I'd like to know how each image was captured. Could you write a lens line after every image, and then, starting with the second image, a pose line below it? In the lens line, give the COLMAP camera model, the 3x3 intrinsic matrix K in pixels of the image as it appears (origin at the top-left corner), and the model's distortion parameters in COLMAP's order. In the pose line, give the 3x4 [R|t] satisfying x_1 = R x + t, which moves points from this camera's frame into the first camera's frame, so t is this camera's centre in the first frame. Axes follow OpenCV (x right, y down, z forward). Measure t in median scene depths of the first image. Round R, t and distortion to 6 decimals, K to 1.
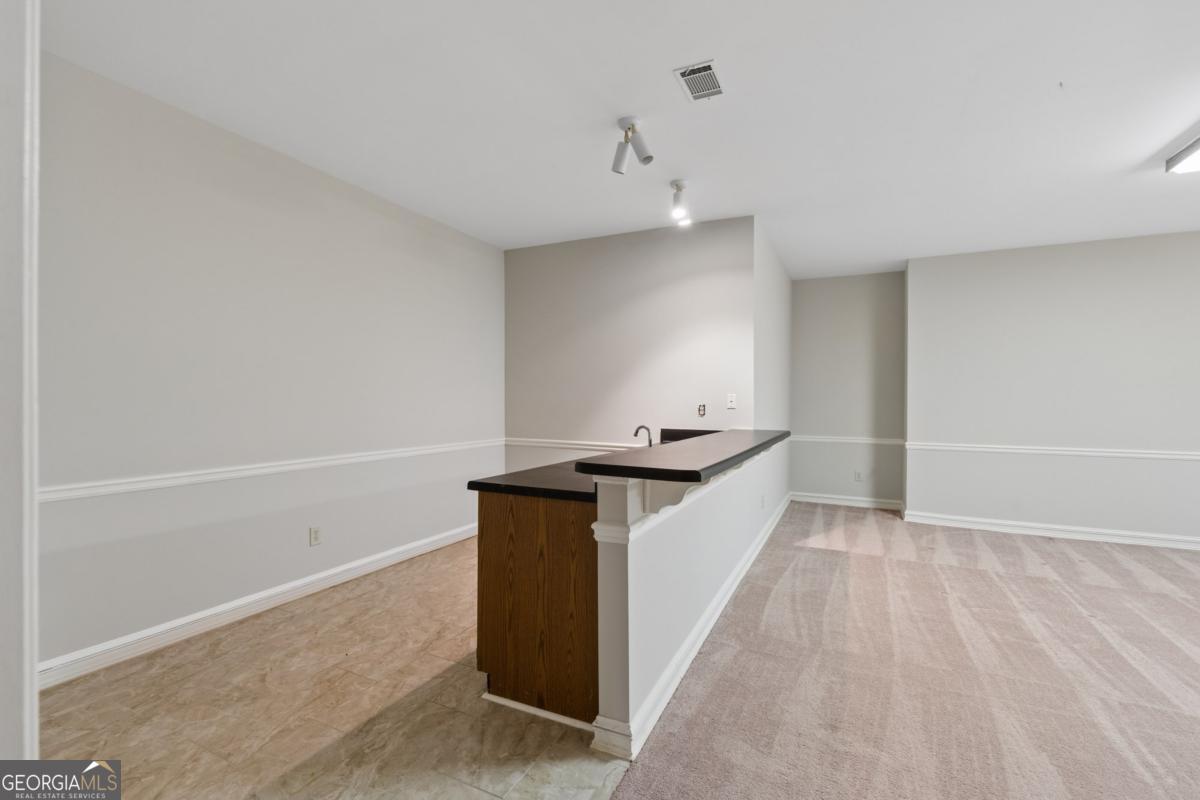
lens RADIAL K [[522.6, 0, 600.0], [0, 522.6, 399.1], [0, 0, 1]] dist [-0.005664, 0.000810]
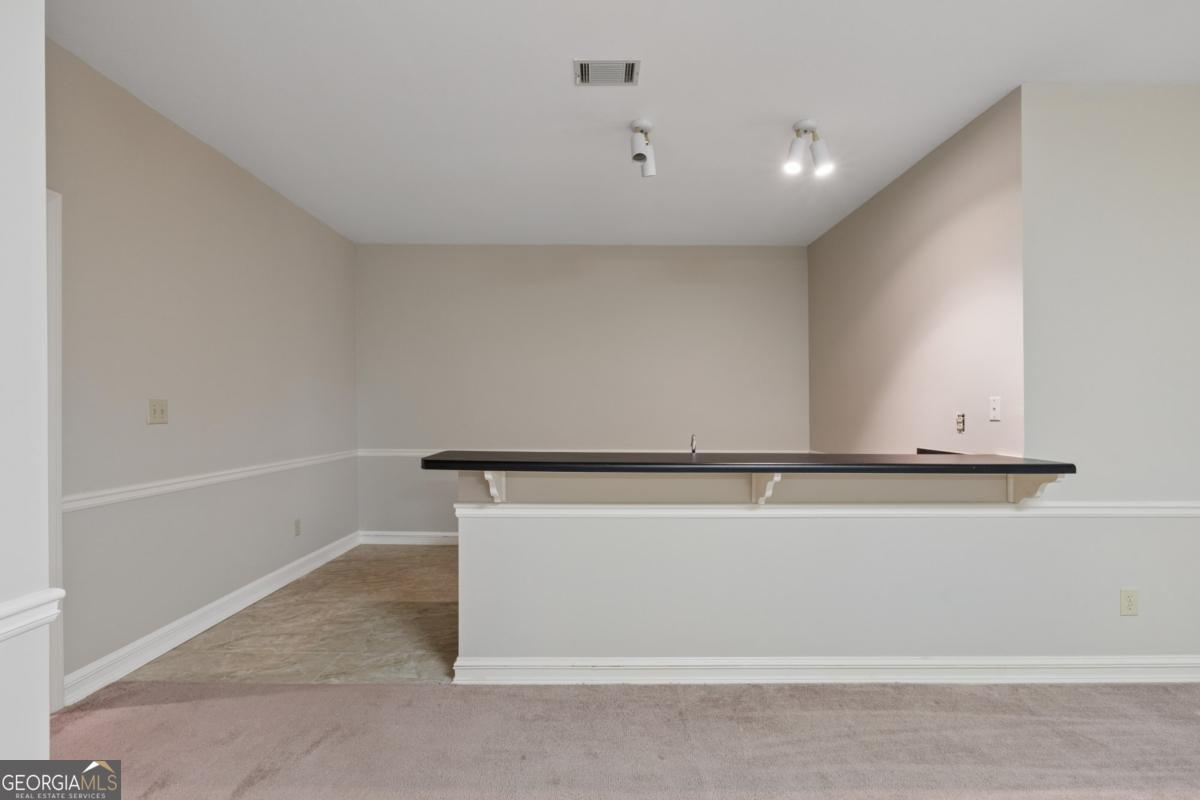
lens RADIAL K [[522.6, 0, 591.2], [0, 522.6, 408.0], [0, 0, 1]] dist [-0.005664, 0.000810]
pose [[0.426273, -0.004471, -0.904583, 1.200383], [0.014232, 0.999897, 0.001764, -0.009669], [0.904482, -0.013626, 0.426293, 0.641243]]
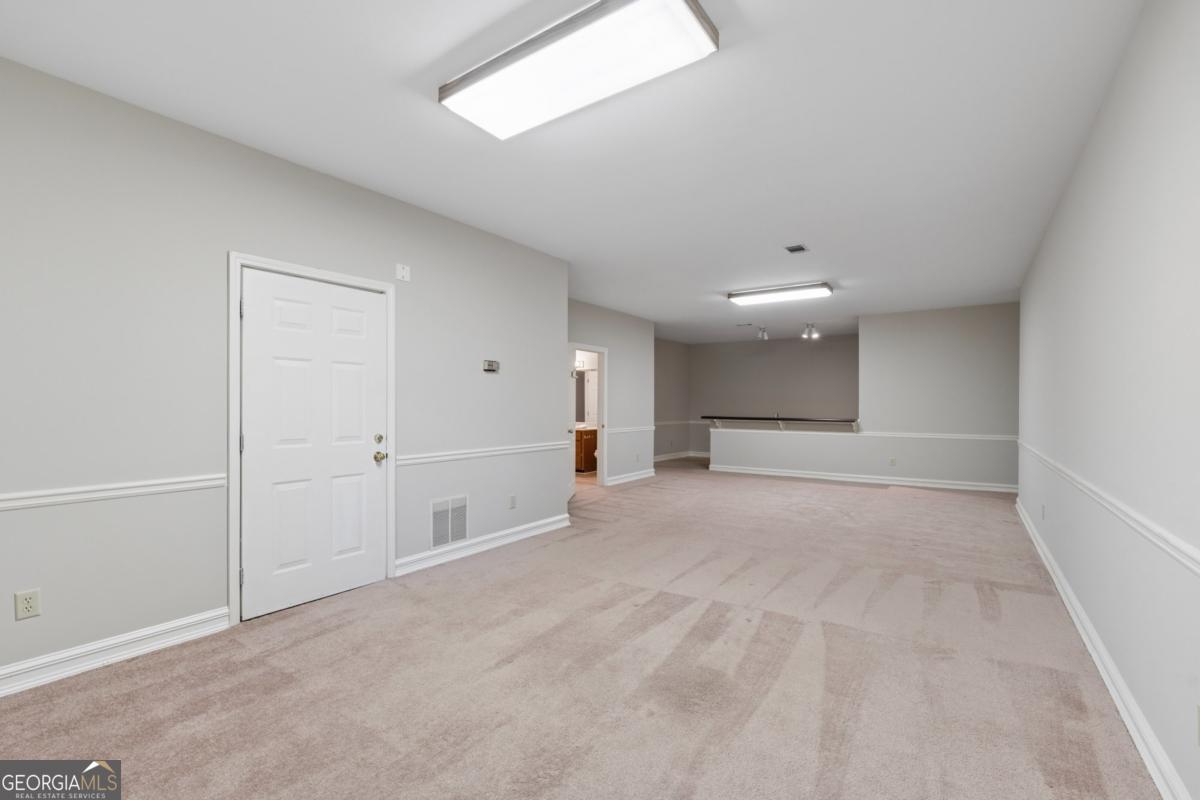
lens RADIAL K [[522.6, 0, 599.1], [0, 522.6, 401.9], [0, 0, 1]] dist [-0.005664, 0.000810]
pose [[-0.162150, -0.003767, -0.986759, 5.043617], [0.005119, 0.999976, -0.004659, -0.024165], [0.986753, -0.005806, -0.162127, 0.632767]]
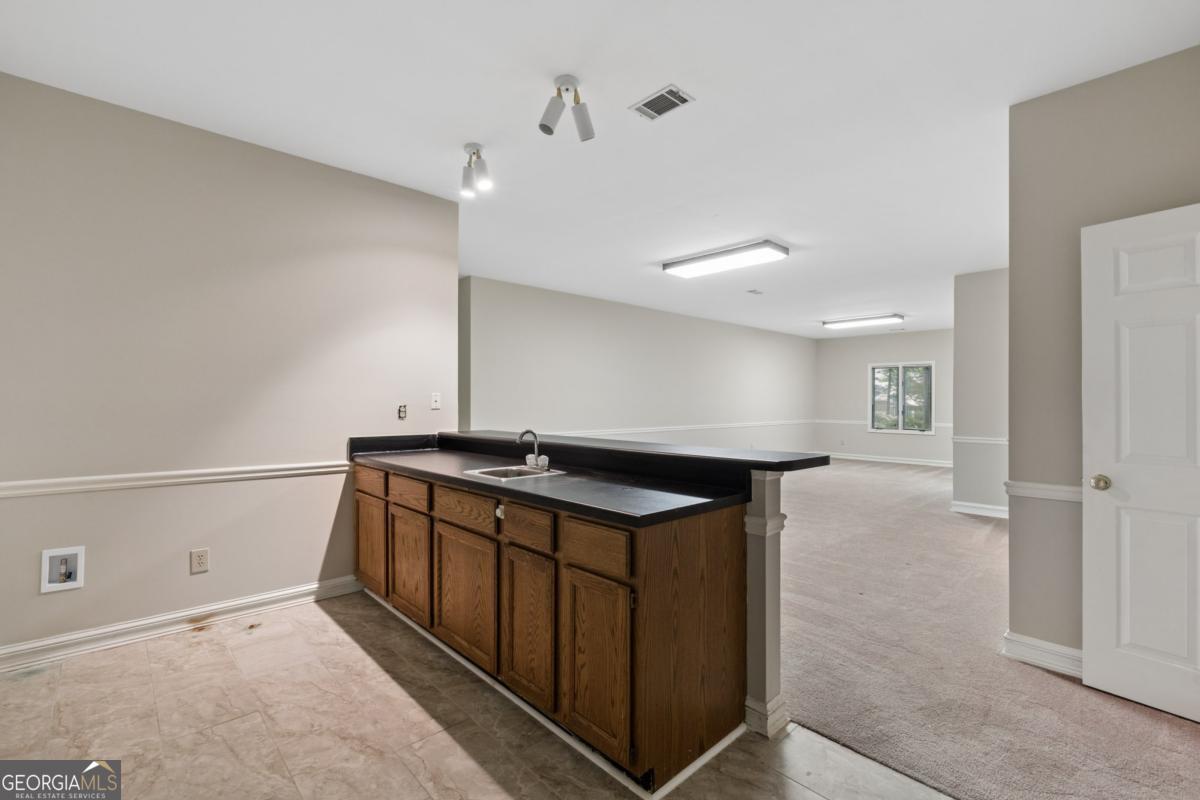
lens RADIAL K [[522.6, 0, 605.0], [0, 522.6, 397.7], [0, 0, 1]] dist [-0.005664, 0.000810]
pose [[0.363715, 0.002440, 0.931507, -0.958269], [-0.003726, 0.999992, -0.001164, -0.003598], [-0.931503, -0.003048, 0.363721, 0.809734]]
